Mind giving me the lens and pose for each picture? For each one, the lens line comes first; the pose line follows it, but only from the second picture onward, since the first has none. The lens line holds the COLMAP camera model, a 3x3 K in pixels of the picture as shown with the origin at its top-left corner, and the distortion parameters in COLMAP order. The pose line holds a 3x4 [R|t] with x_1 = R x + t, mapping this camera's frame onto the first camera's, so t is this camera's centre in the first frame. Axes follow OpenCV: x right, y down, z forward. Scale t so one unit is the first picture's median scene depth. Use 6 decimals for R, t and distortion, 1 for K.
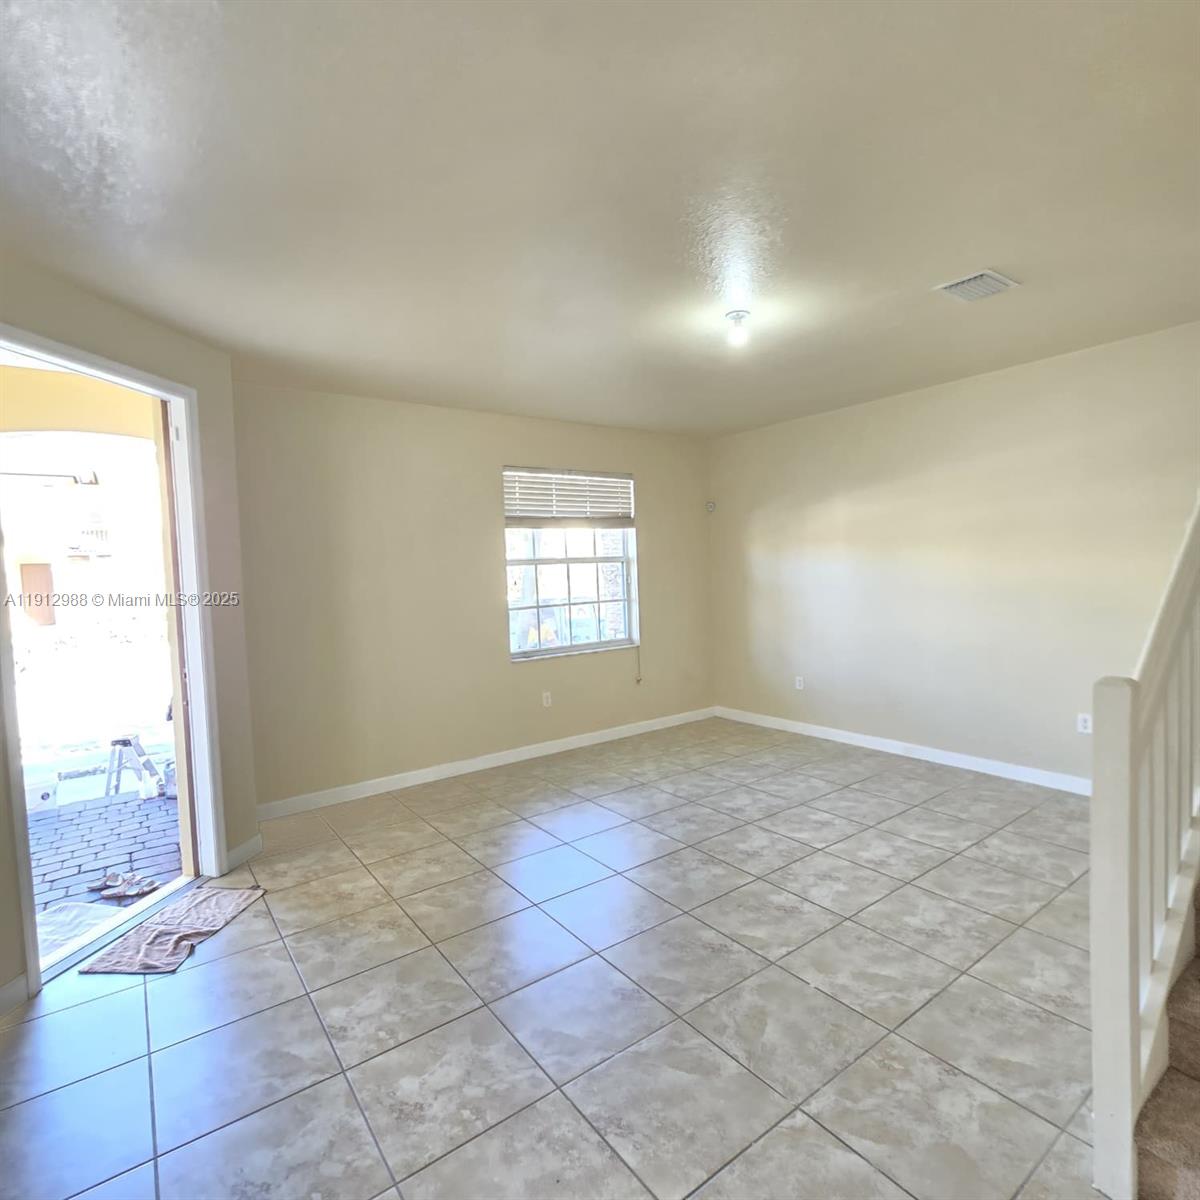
lens RADIAL K [[657.7, 0, 607.1], [0, 657.7, 599.8], [0, 0, 1]] dist [-0.003804, 0.000299]
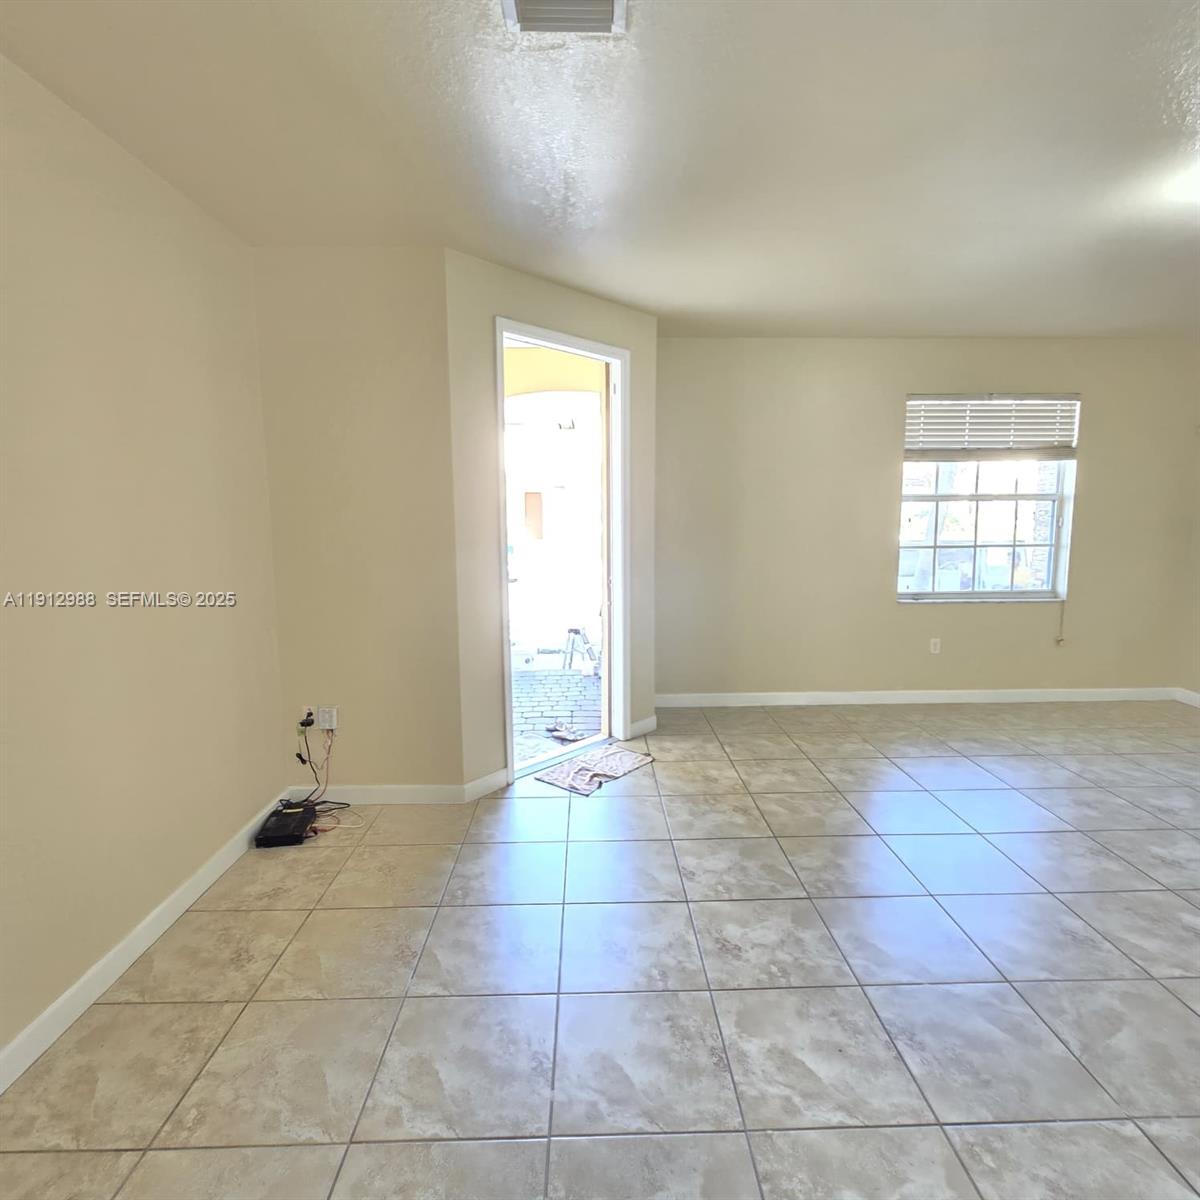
lens RADIAL K [[657.7, 0, 605.6], [0, 657.7, 593.2], [0, 0, 1]] dist [-0.003804, 0.000299]
pose [[0.818899, 0.101571, -0.564878, 0.076181], [-0.050531, 0.993153, 0.105325, 0.002780], [0.571709, -0.057706, 0.818425, -0.055671]]
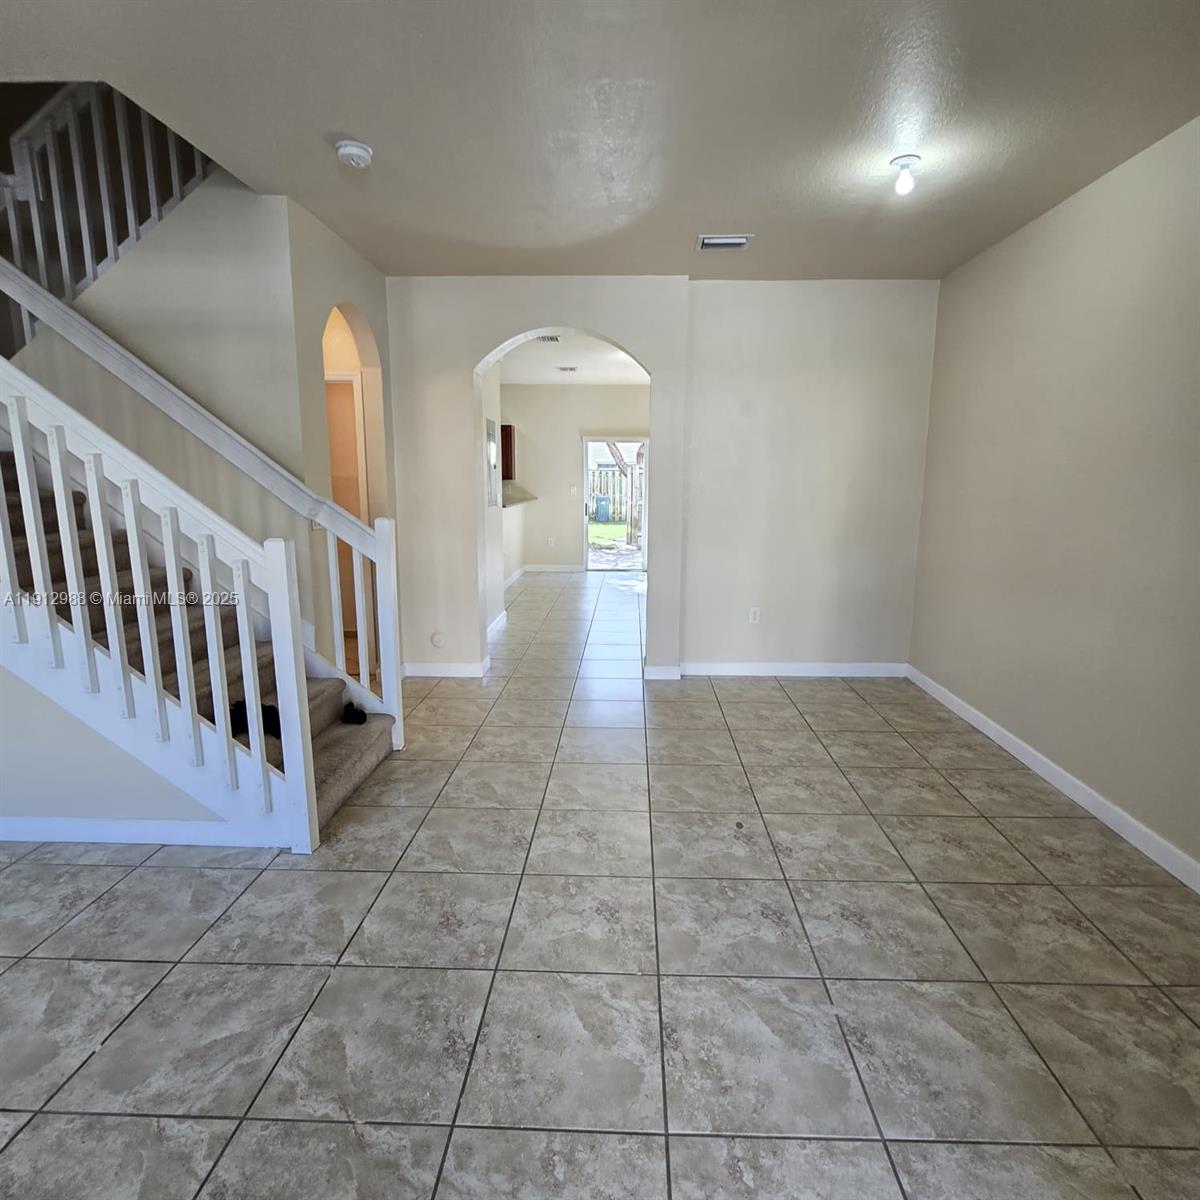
lens RADIAL K [[657.7, 0, 609.4], [0, 657.7, 594.7], [0, 0, 1]] dist [-0.003804, 0.000299]
pose [[-0.782227, -0.081077, 0.617696, -0.379806], [0.051227, 0.979767, 0.193472, -0.003935], [-0.620884, 0.182982, -0.762247, 0.803460]]
